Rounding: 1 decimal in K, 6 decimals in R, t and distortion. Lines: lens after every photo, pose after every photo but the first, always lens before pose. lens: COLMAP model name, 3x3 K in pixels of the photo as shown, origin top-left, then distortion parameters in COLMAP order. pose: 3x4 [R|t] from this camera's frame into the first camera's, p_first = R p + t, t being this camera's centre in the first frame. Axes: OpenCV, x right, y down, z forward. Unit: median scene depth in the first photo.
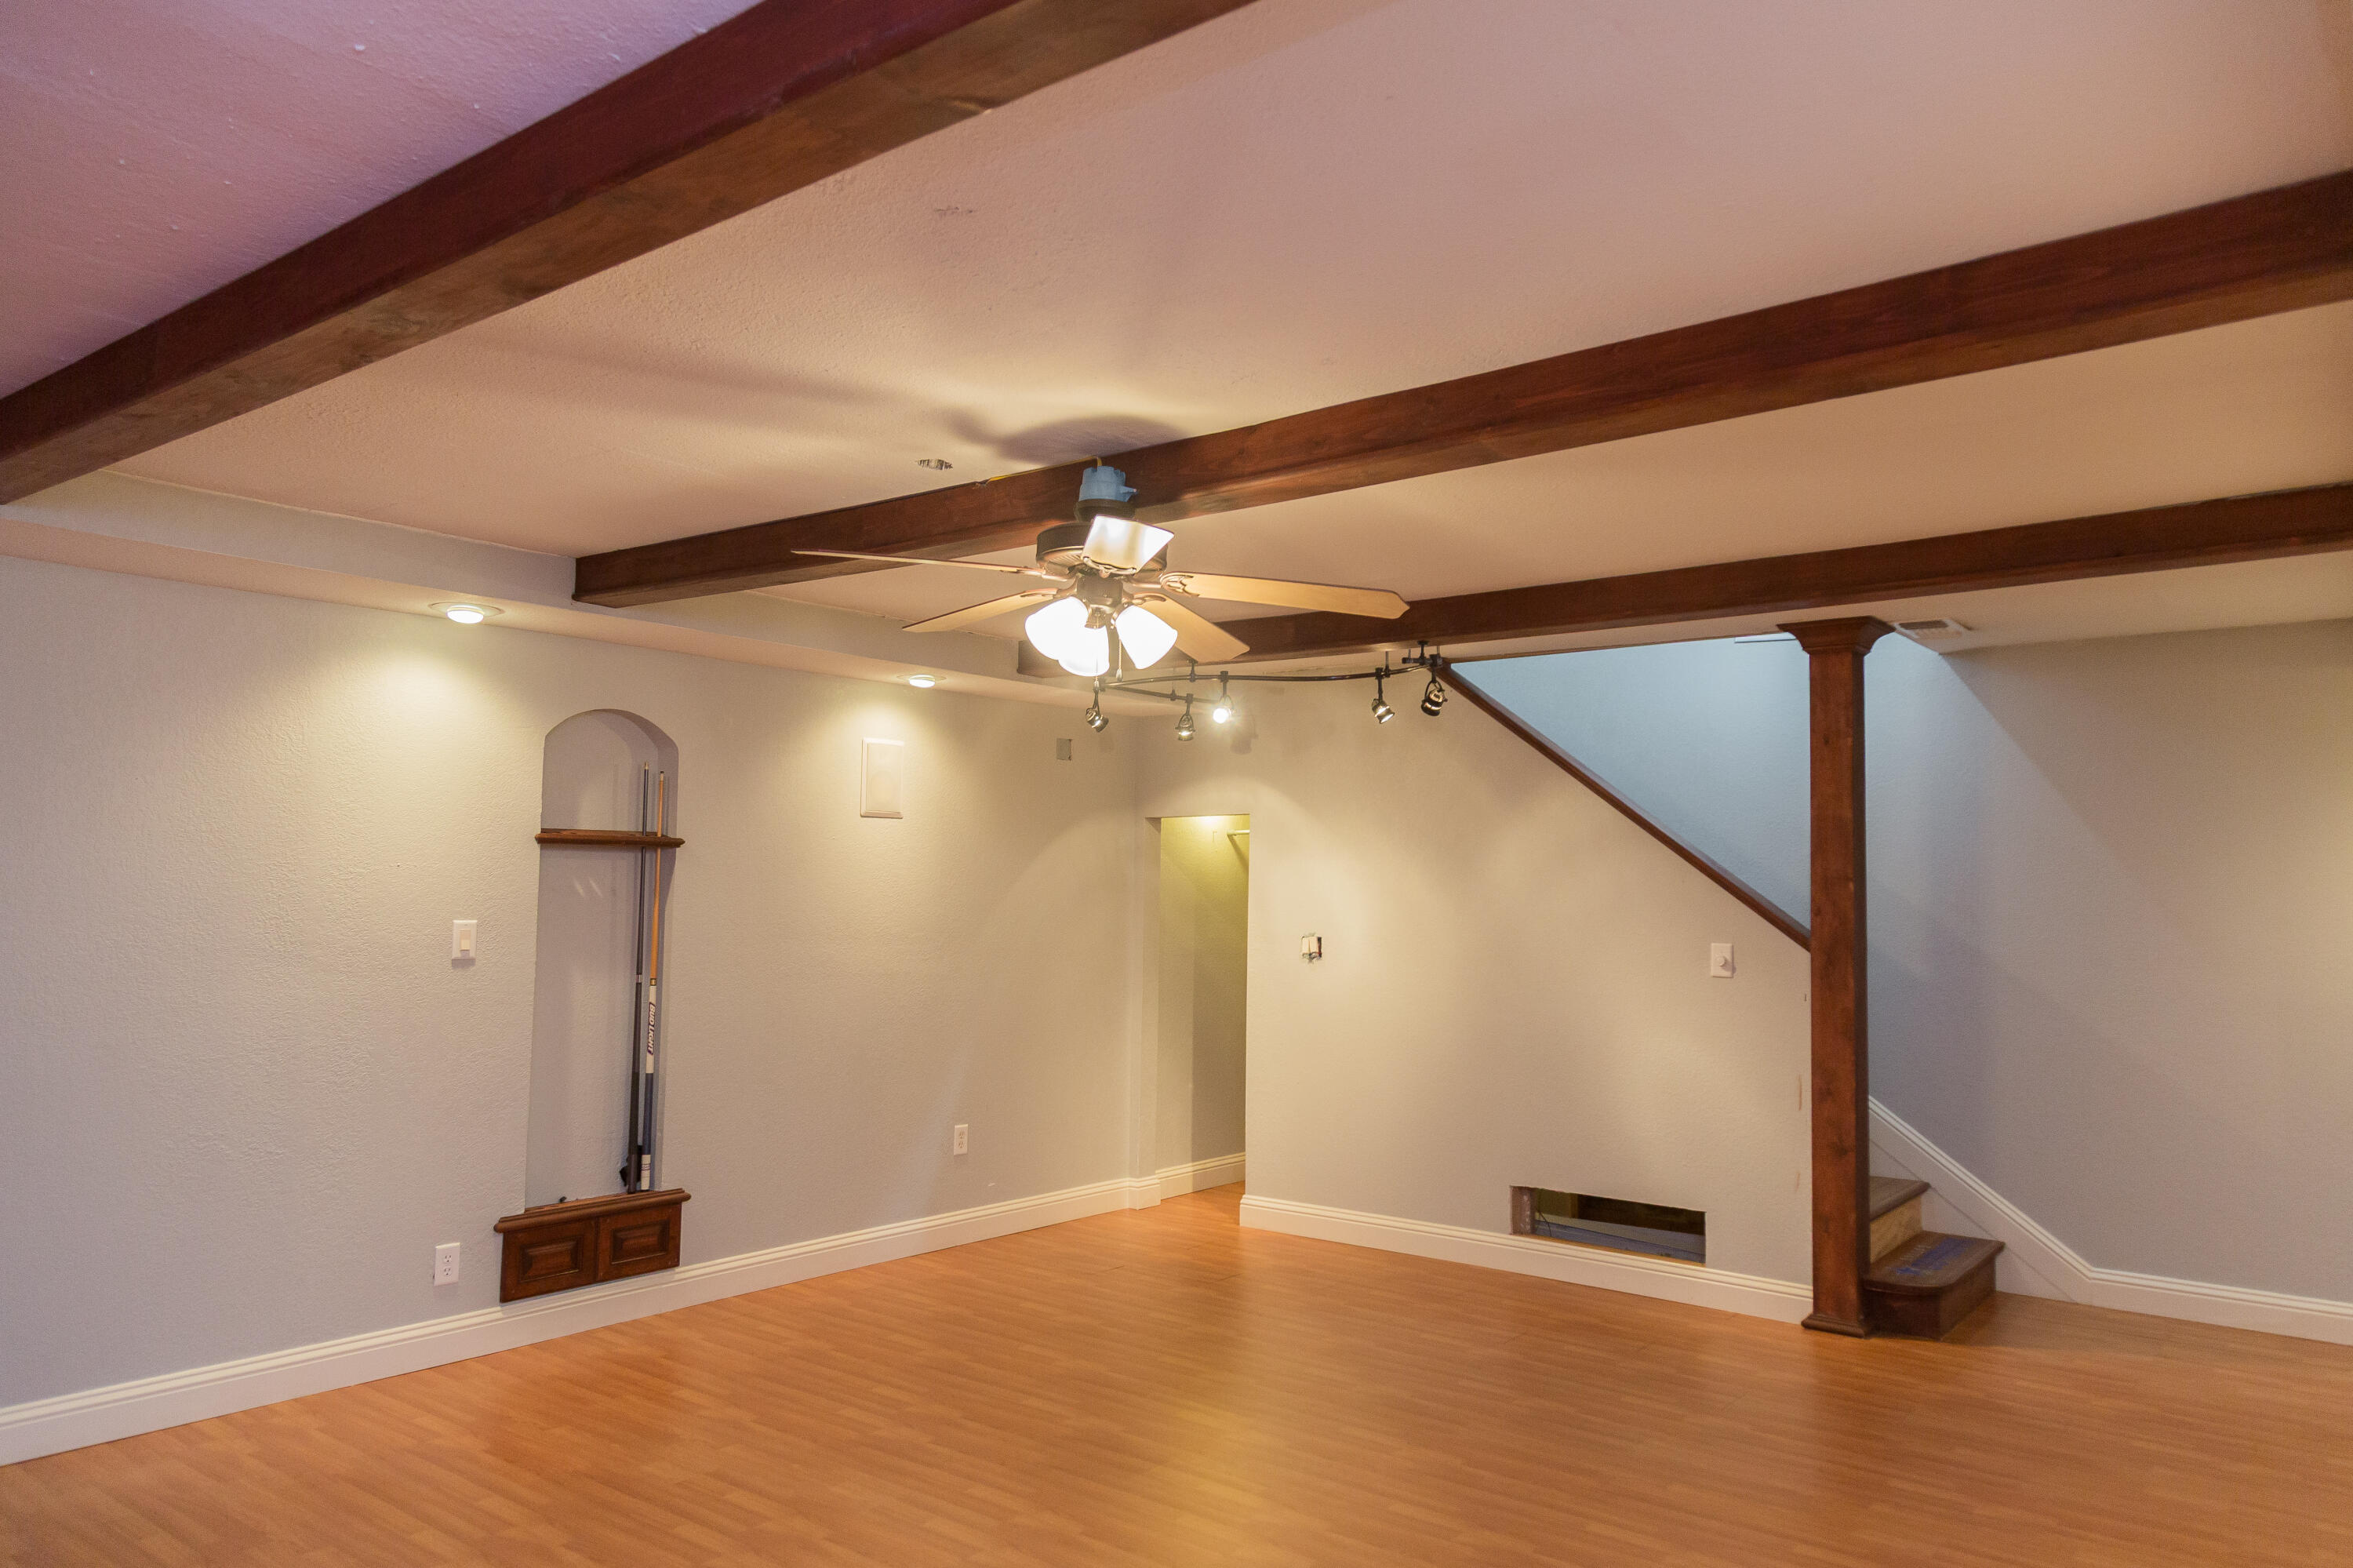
lens RADIAL K [[1575.0, 0, 1154.1], [0, 1575.0, 778.1], [0, 0, 1]] dist [0.012260, 0.003803]
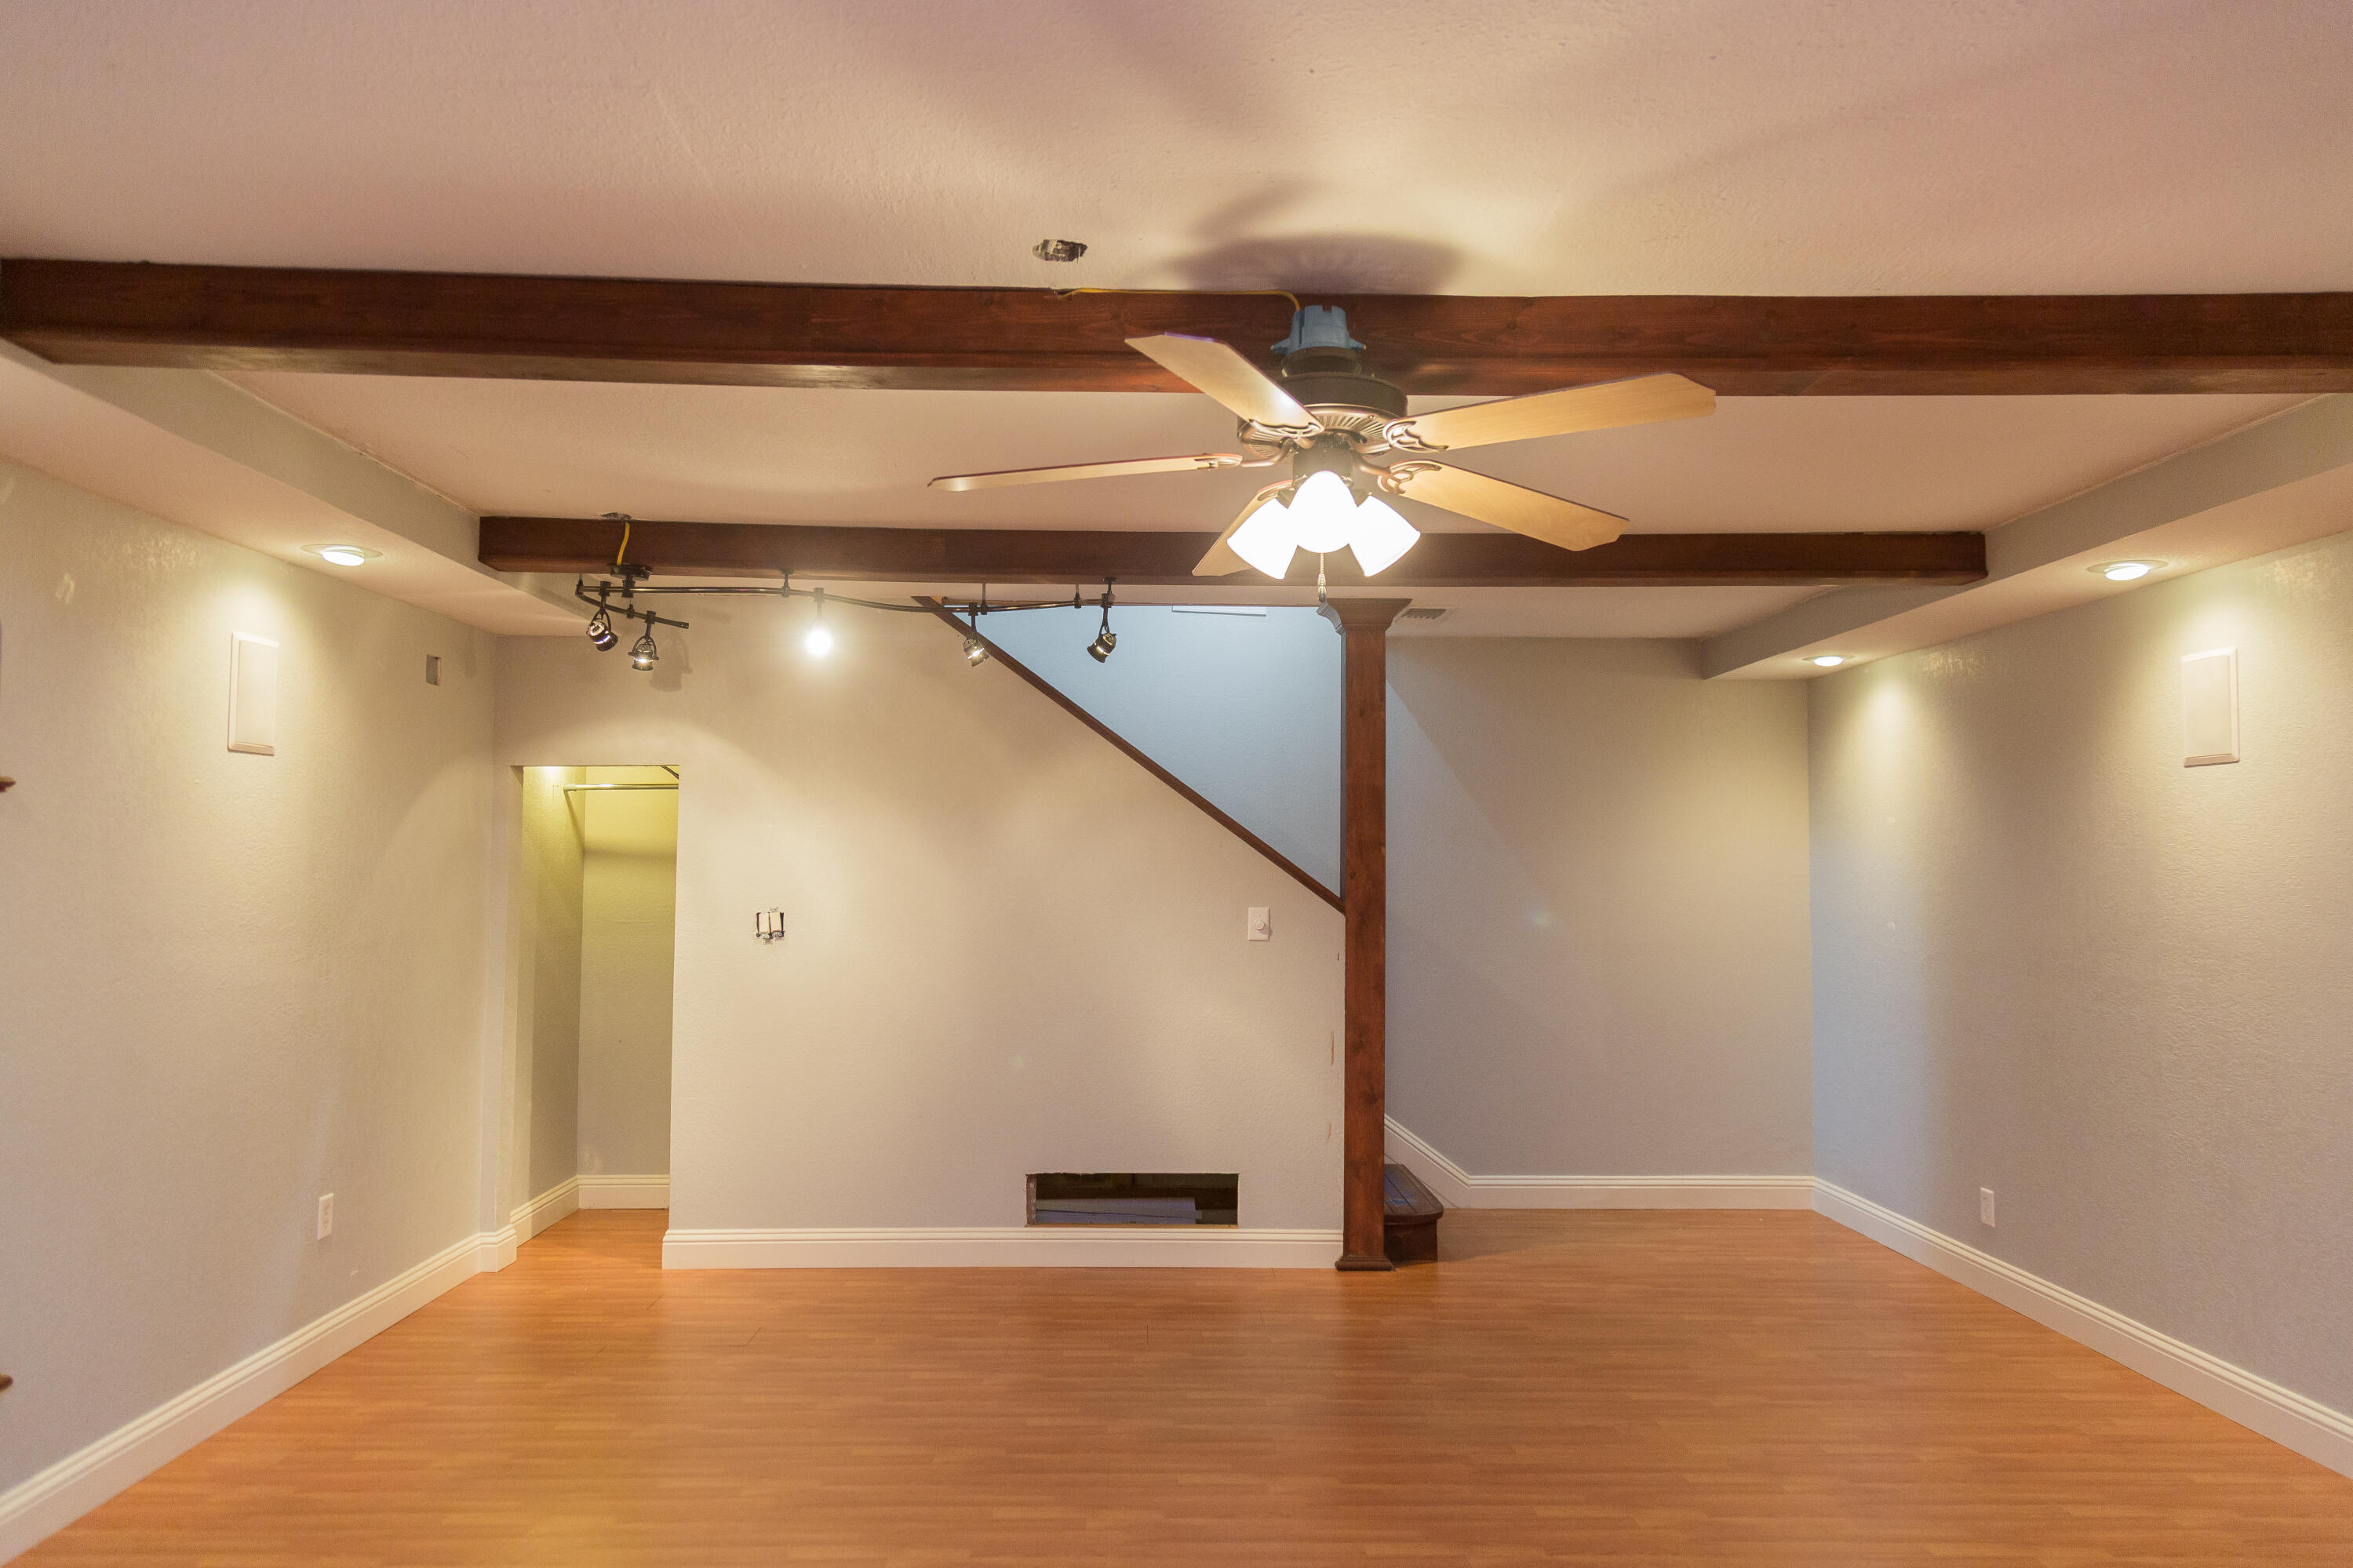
lens RADIAL K [[1574.7, 0, 1174.3], [0, 1574.7, 789.5], [0, 0, 1]] dist [0.012260, 0.003803]
pose [[0.770029, 0.021494, 0.637646, -0.336773], [-0.040811, 0.999045, 0.015608, 0.015773], [-0.636702, -0.038042, 0.770171, 0.265451]]
